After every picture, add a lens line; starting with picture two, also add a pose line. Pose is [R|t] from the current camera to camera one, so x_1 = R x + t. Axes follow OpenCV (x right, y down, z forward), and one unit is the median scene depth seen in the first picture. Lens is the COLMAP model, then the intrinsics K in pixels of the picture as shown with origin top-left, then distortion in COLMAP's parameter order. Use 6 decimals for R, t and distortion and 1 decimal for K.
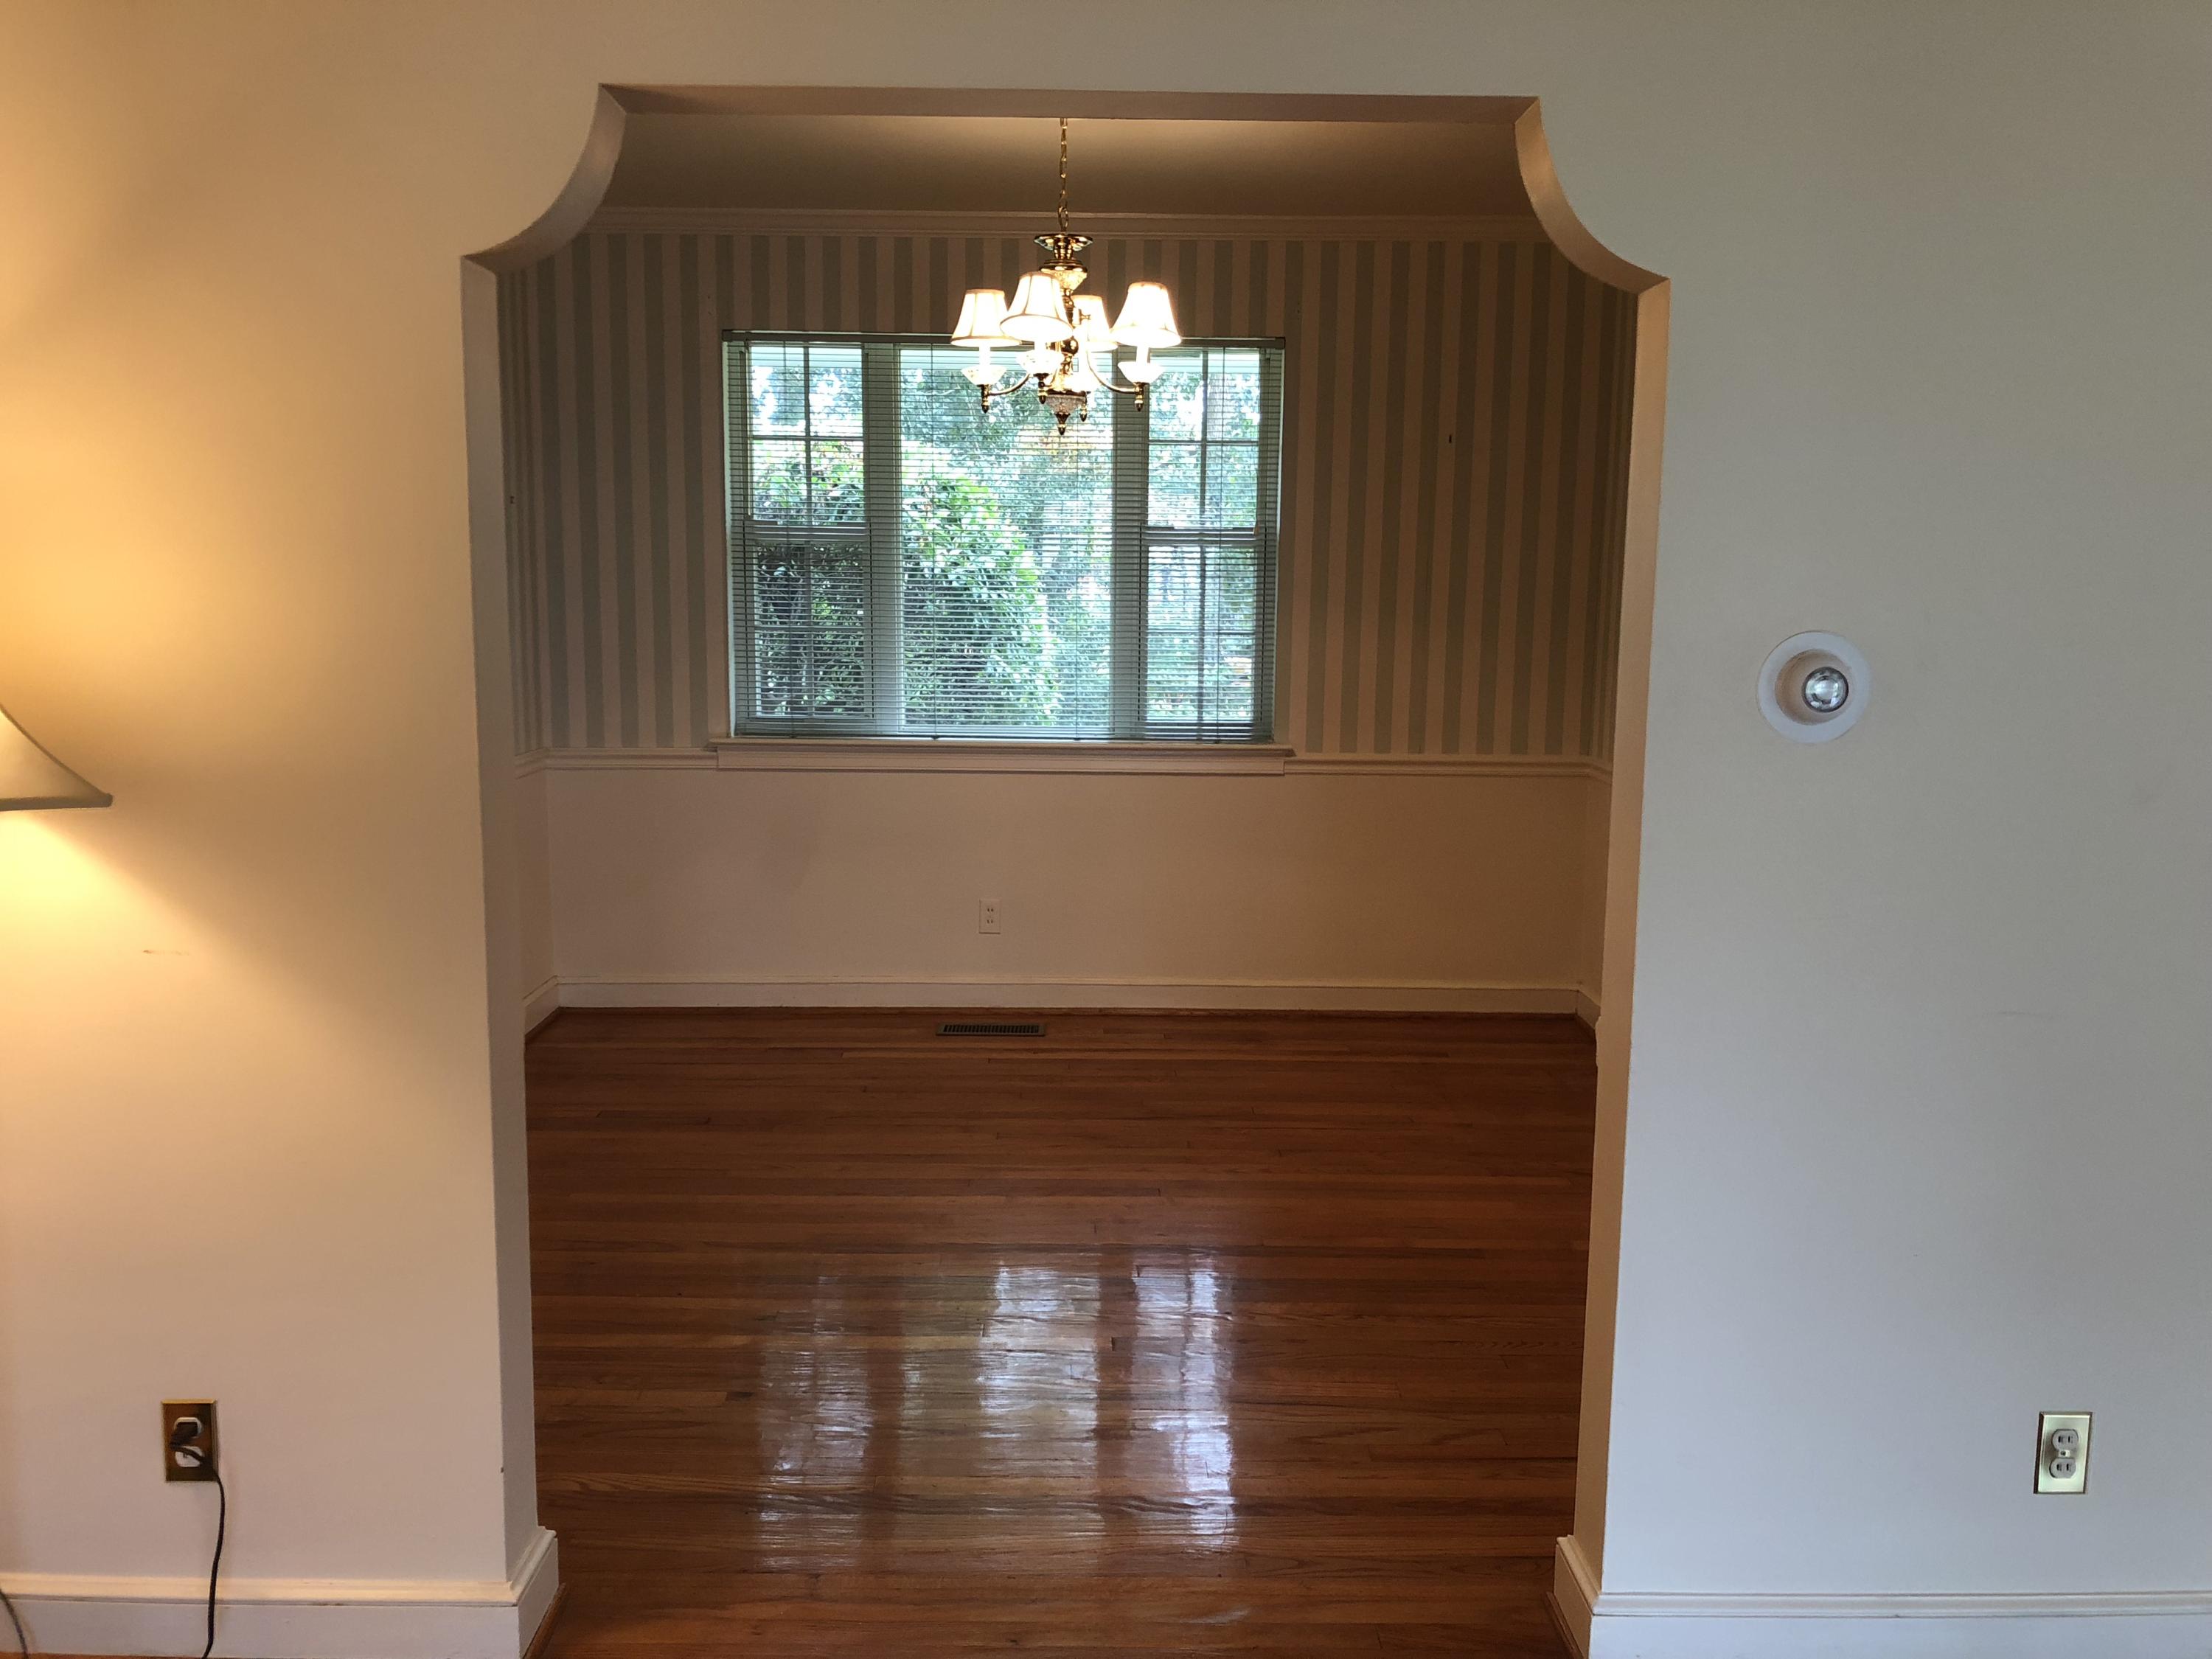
lens RADIAL K [[1805.6, 0, 1109.2], [0, 1805.6, 828.3], [0, 0, 1]] dist [0.039353, -0.034808]
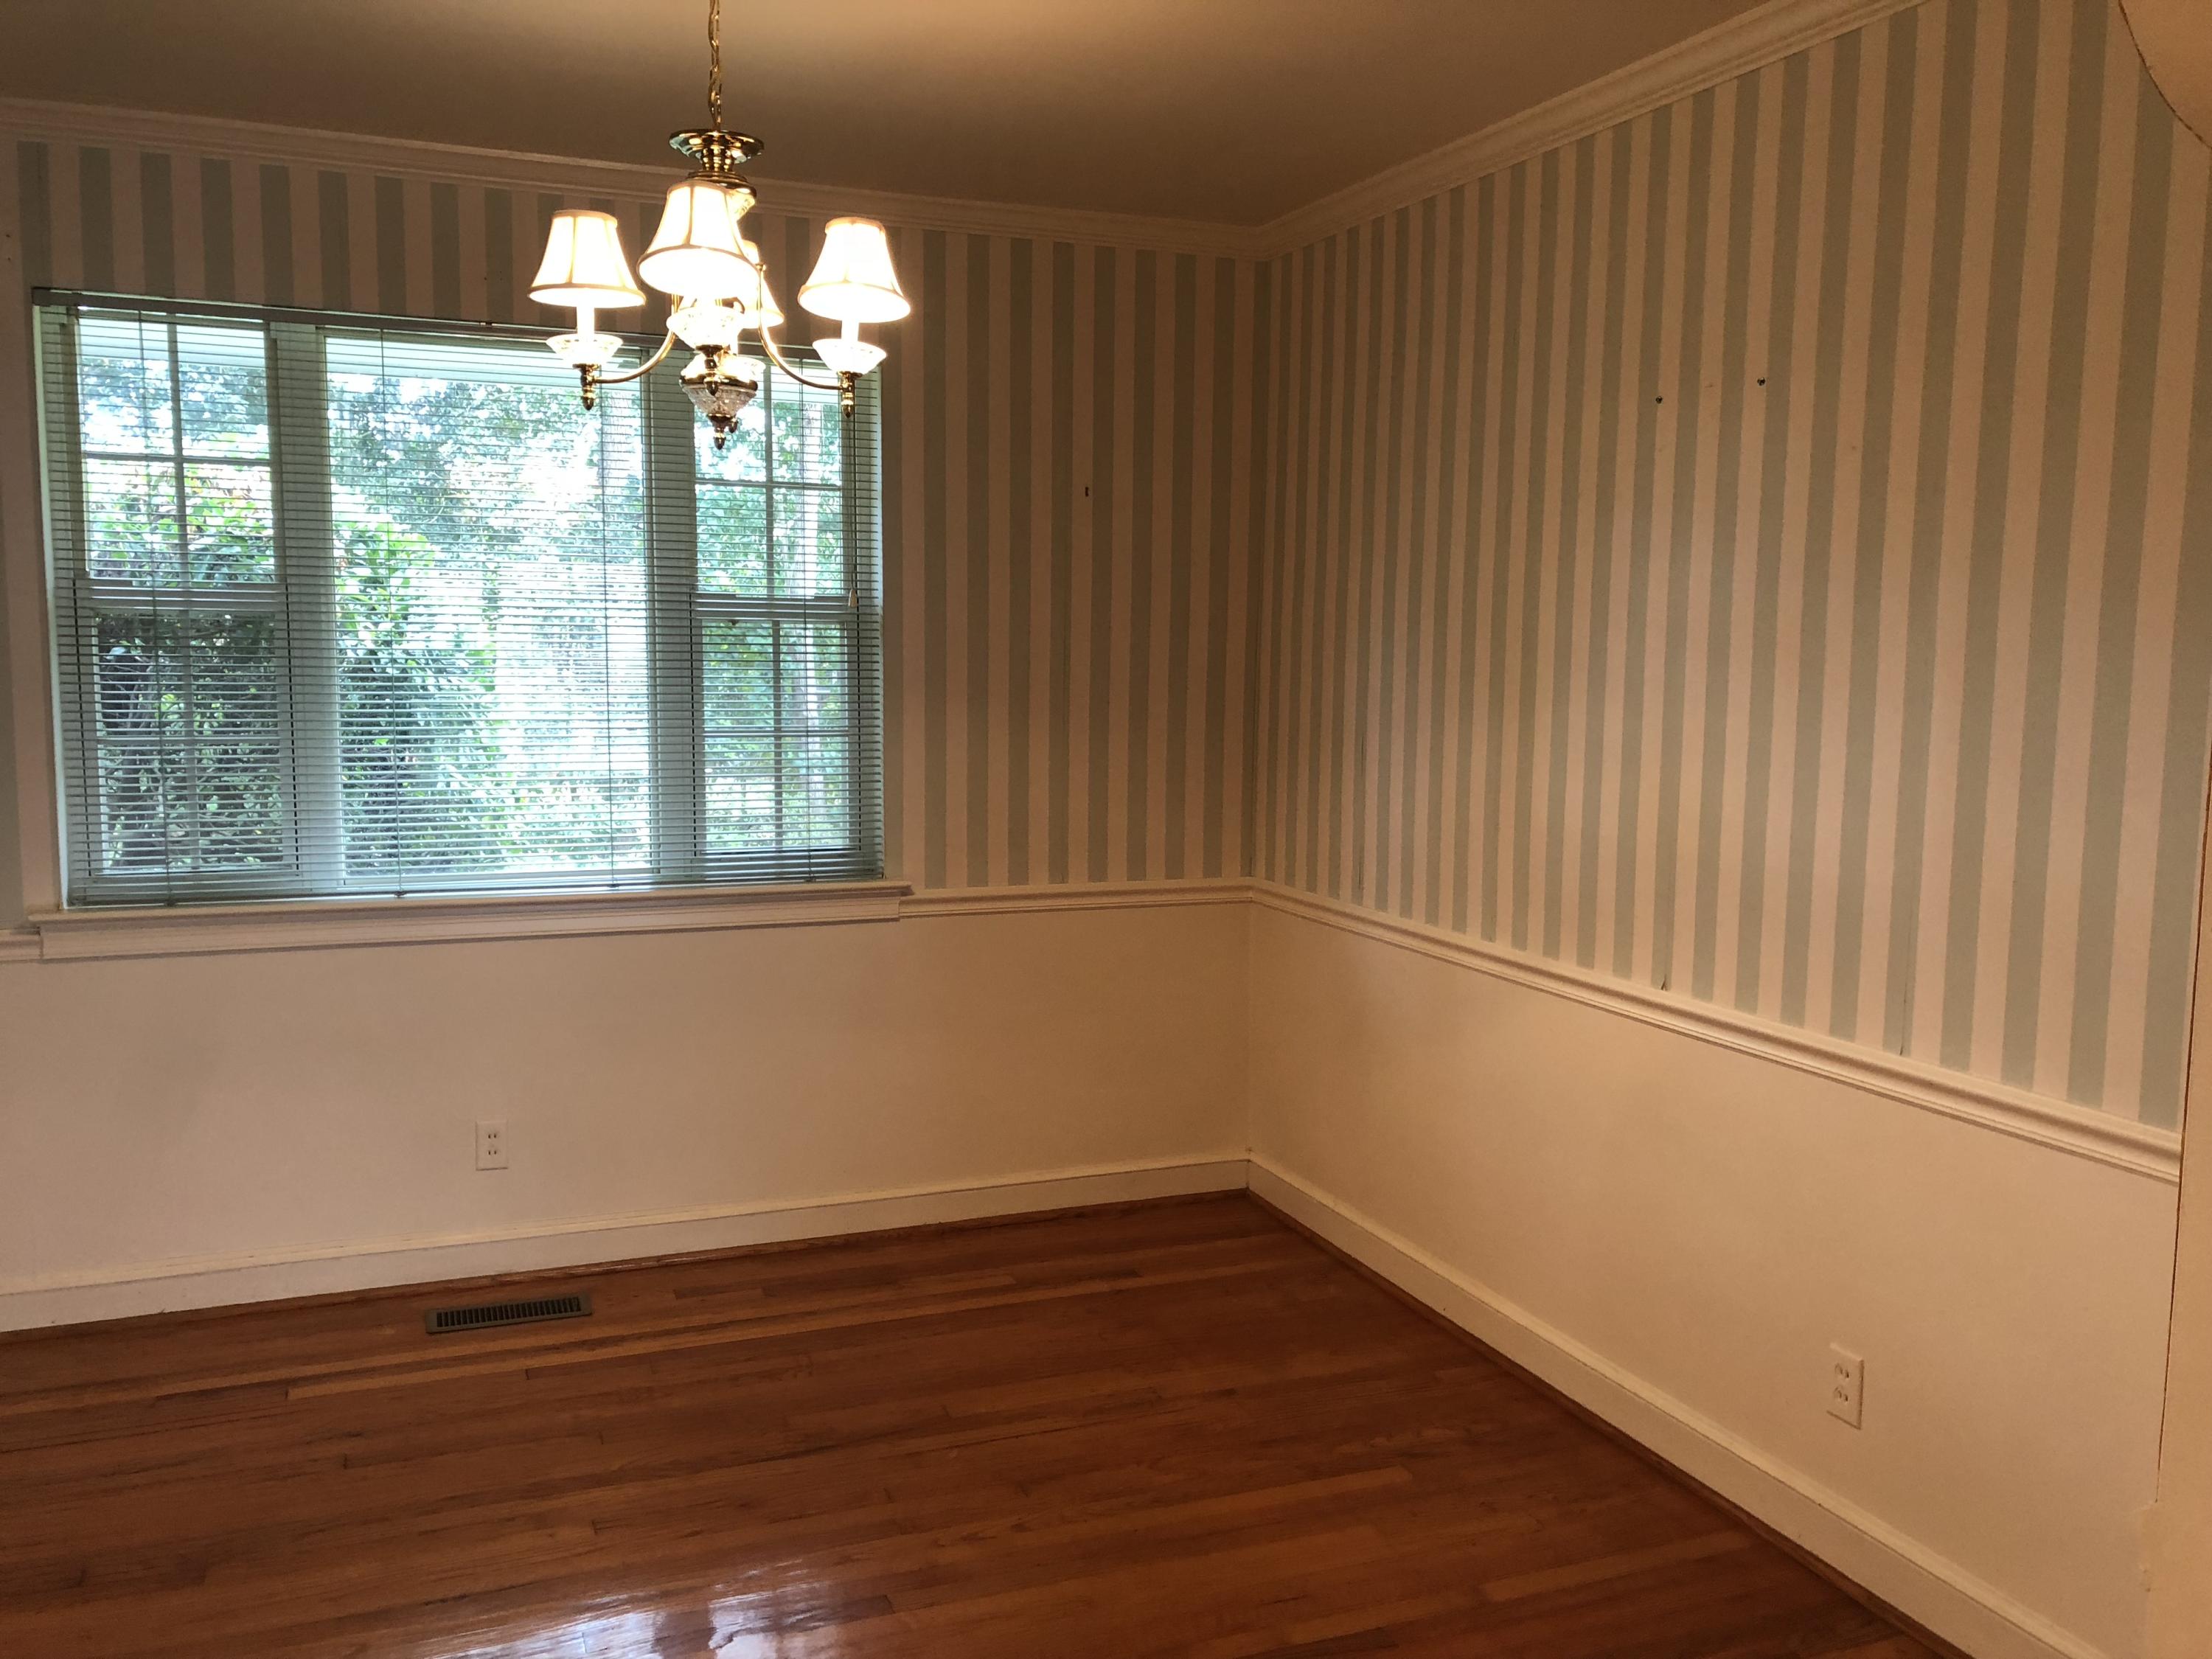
lens RADIAL K [[1805.6, 0, 1084.2], [0, 1805.6, 829.8], [0, 0, 1]] dist [0.039353, -0.034808]
pose [[0.936377, -0.038485, 0.348881, -0.094981], [0.051010, 0.998339, -0.026780, -0.043918], [-0.347271, 0.042872, 0.936784, 0.262738]]
